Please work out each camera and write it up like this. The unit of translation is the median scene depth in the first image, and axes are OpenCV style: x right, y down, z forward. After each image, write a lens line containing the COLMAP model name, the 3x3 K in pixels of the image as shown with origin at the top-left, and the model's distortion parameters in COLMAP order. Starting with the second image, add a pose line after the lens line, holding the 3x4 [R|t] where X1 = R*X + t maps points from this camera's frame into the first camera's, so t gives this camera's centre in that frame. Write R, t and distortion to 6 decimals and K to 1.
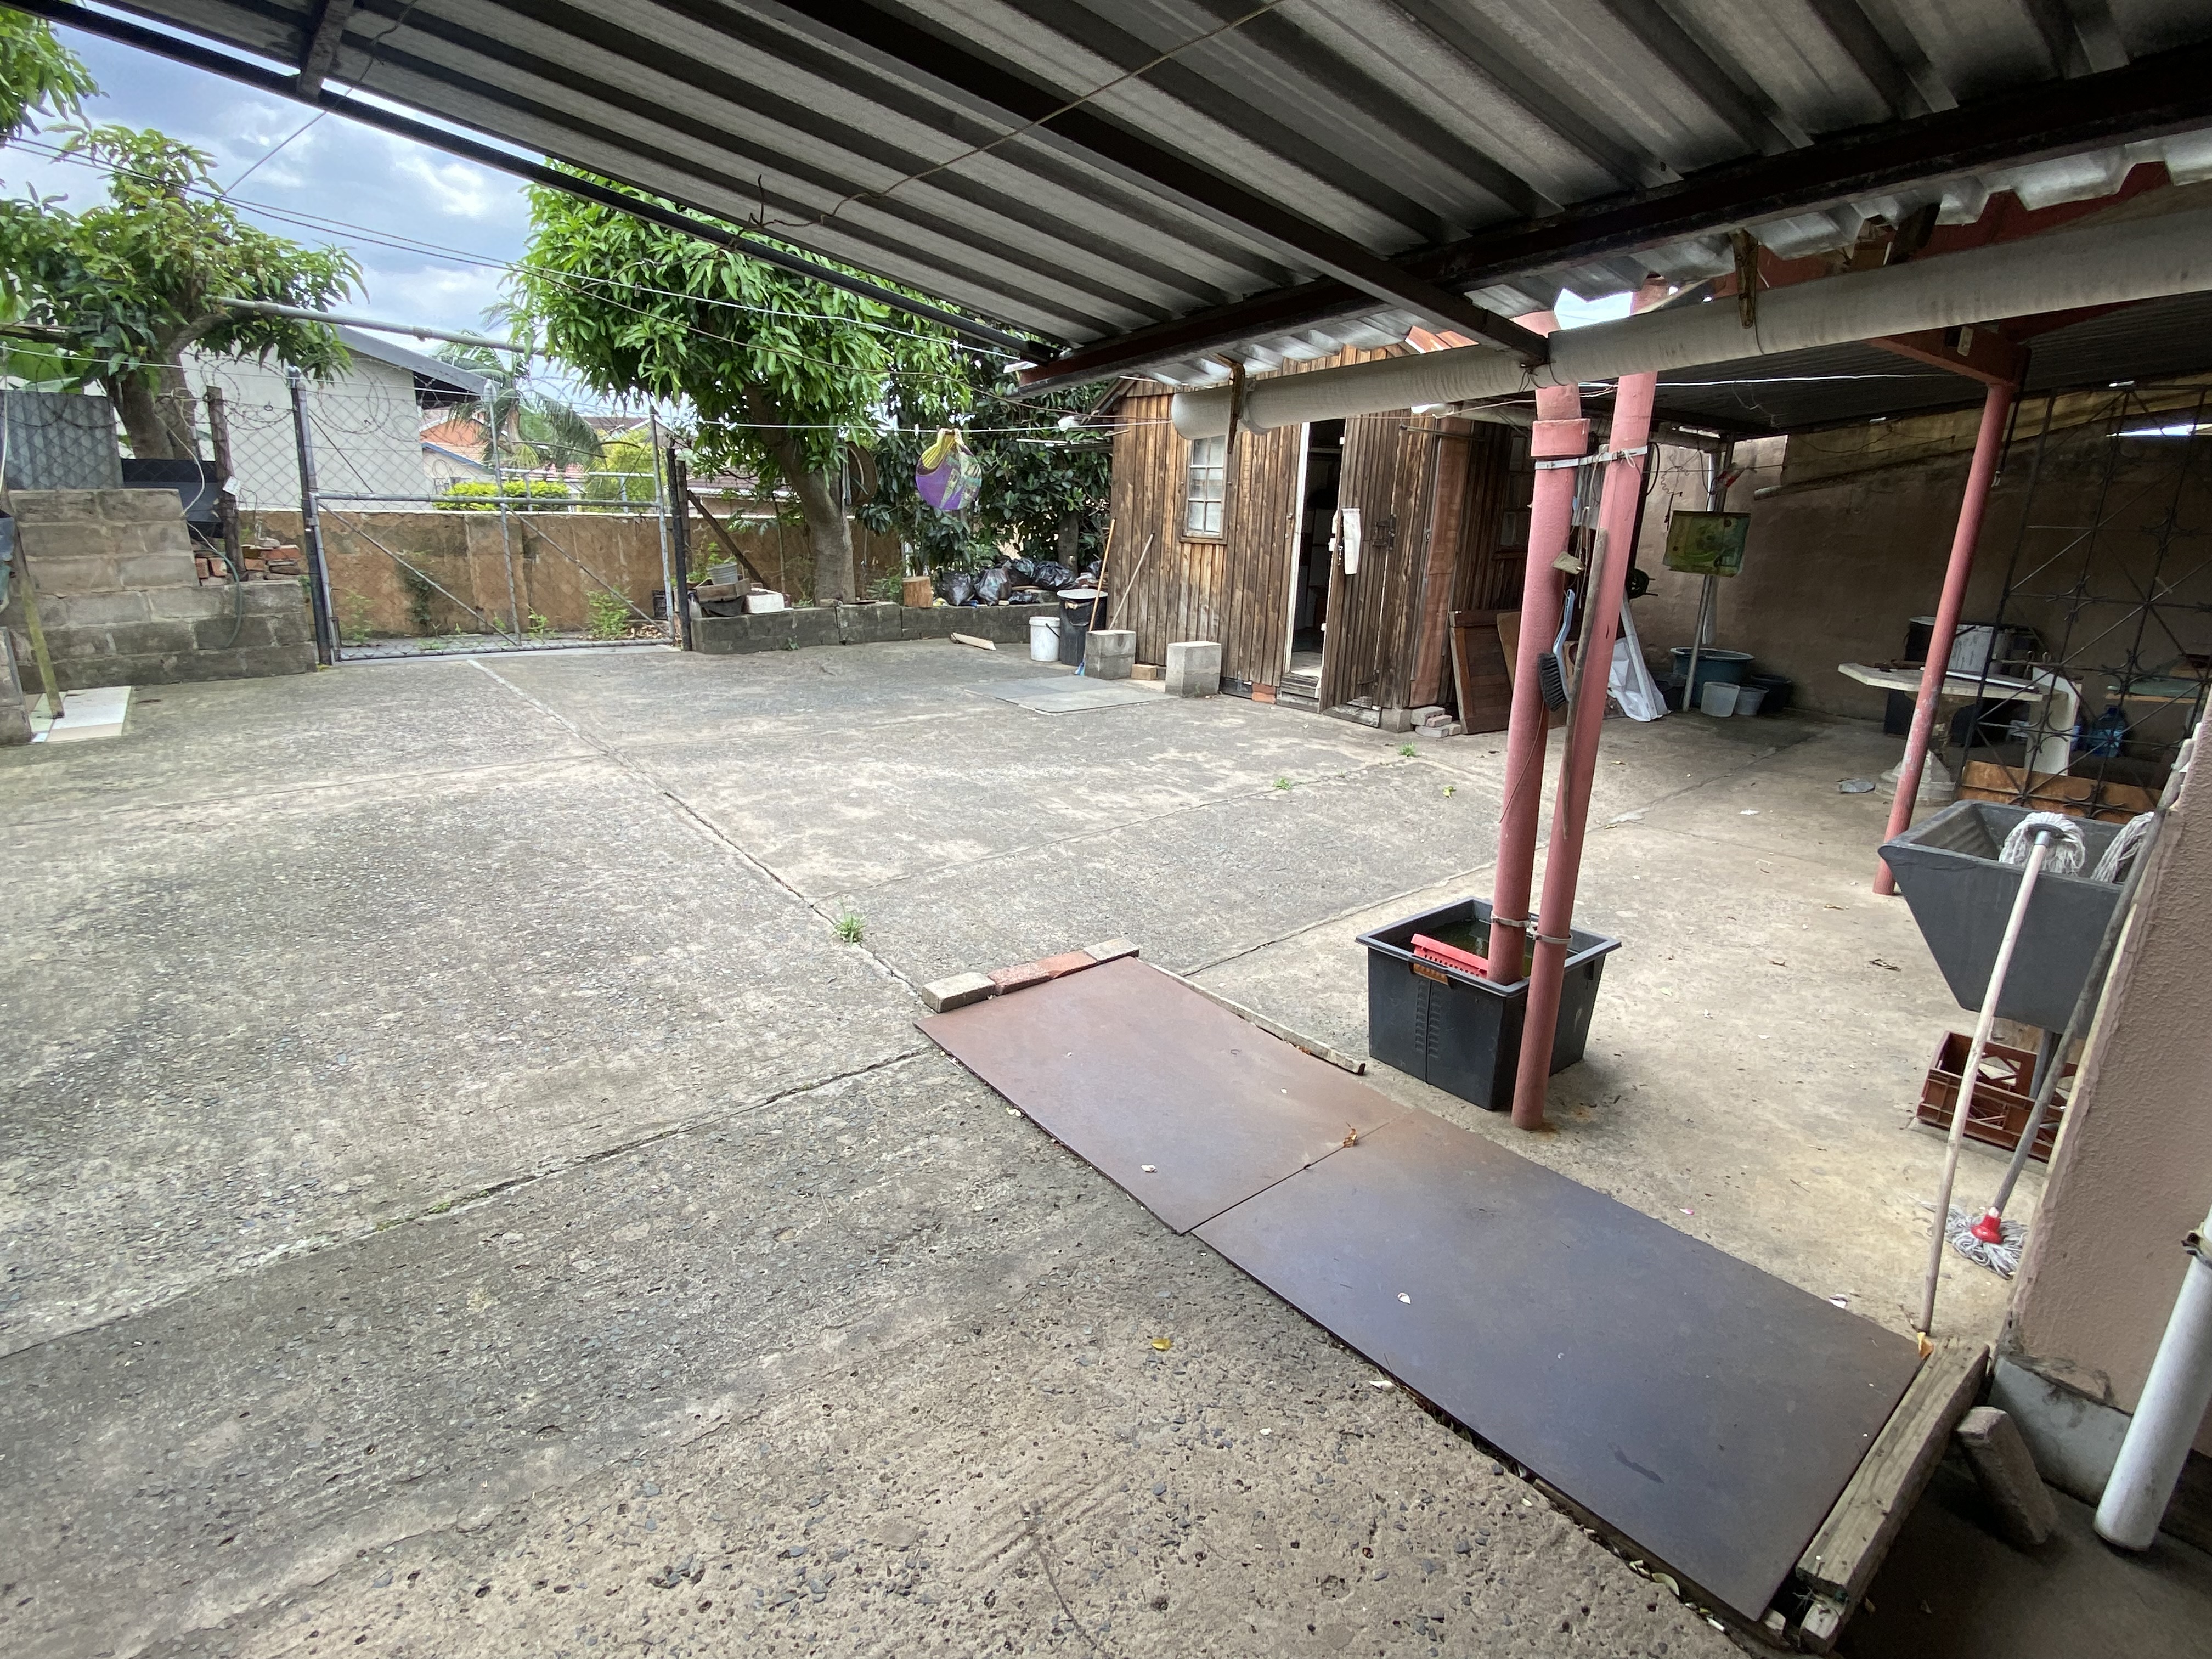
lens RADIAL K [[1102.6, 0, 1094.9], [0, 1102.6, 833.1], [0, 0, 1]] dist [0.053445, -0.046299]
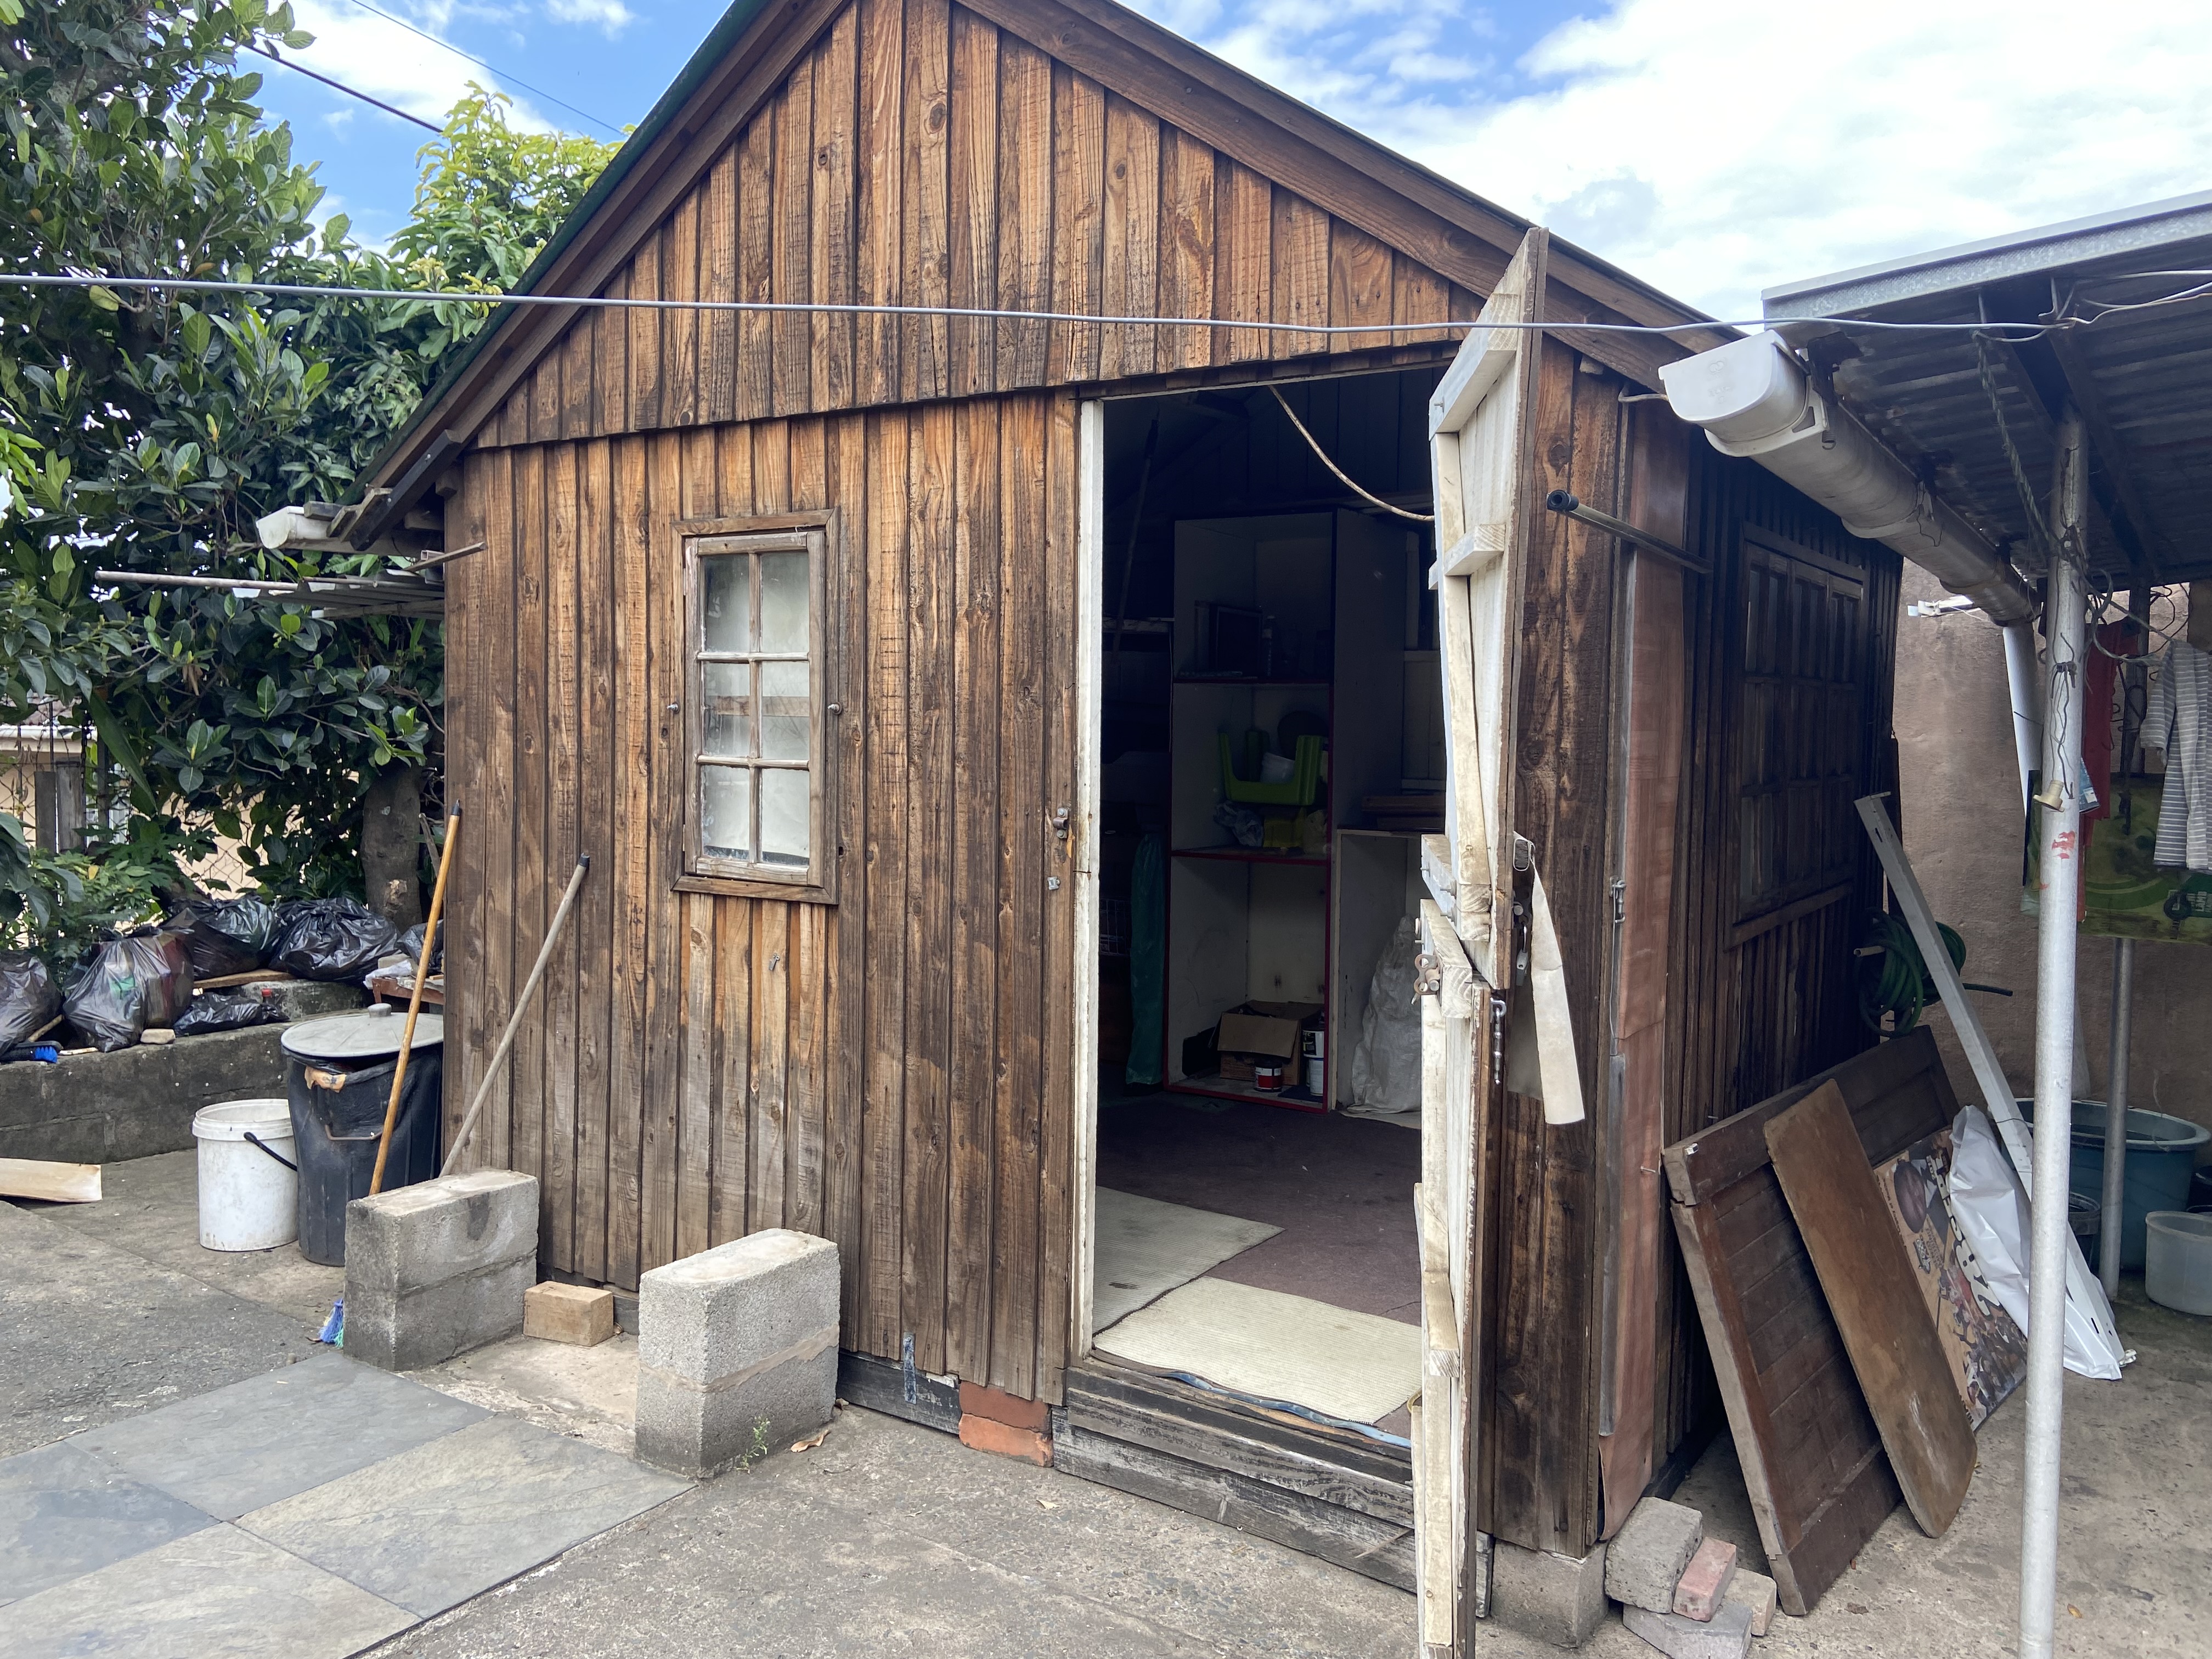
lens RADIAL K [[1663.8, 0, 1100.7], [0, 1663.8, 820.0], [0, 0, 1]] dist [0.152422, -0.204078]
pose [[0.953442, -0.031425, 0.299934, 0.052392], [0.097951, 0.972903, -0.209438, -0.179946], [-0.285225, 0.229066, 0.930685, 0.551438]]
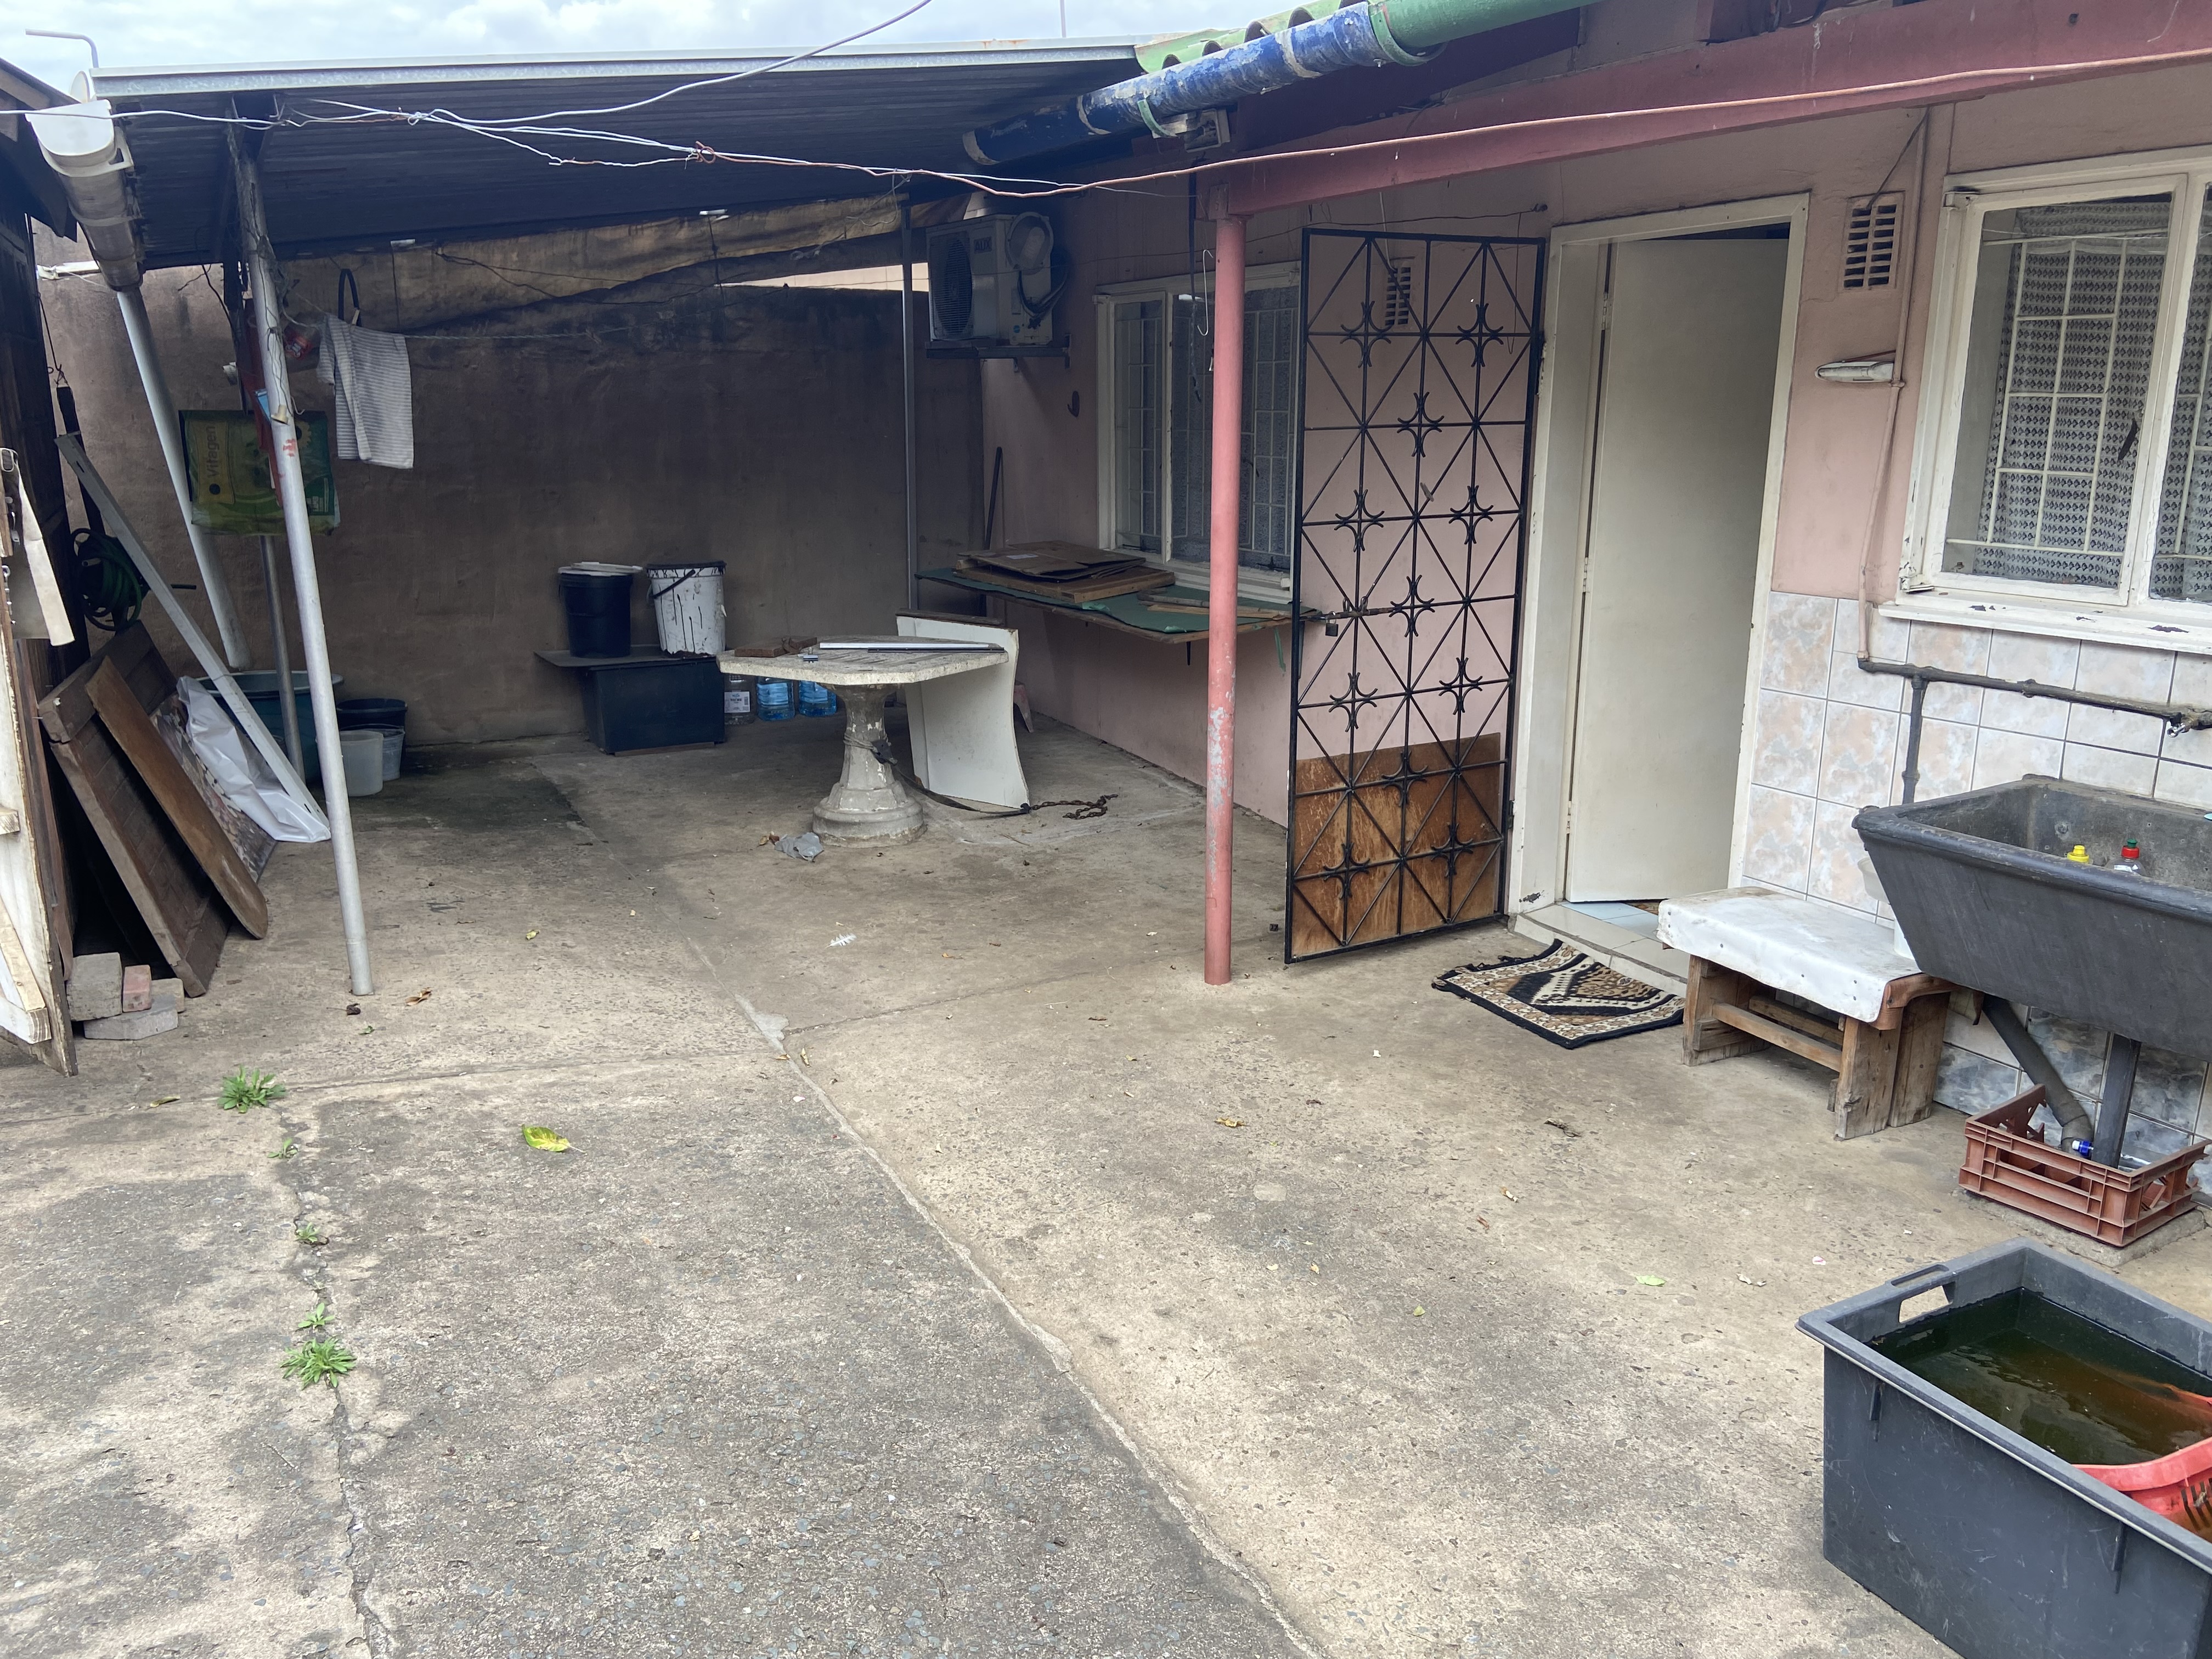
lens RADIAL K [[1663.8, 0, 1100.7], [0, 1663.8, 820.0], [0, 0, 1]] dist [0.152422, -0.204078]
pose [[0.203287, -0.267202, 0.941954, -0.132228], [0.291307, 0.934982, 0.202356, -0.154774], [-0.934780, 0.233262, 0.267908, 0.467682]]
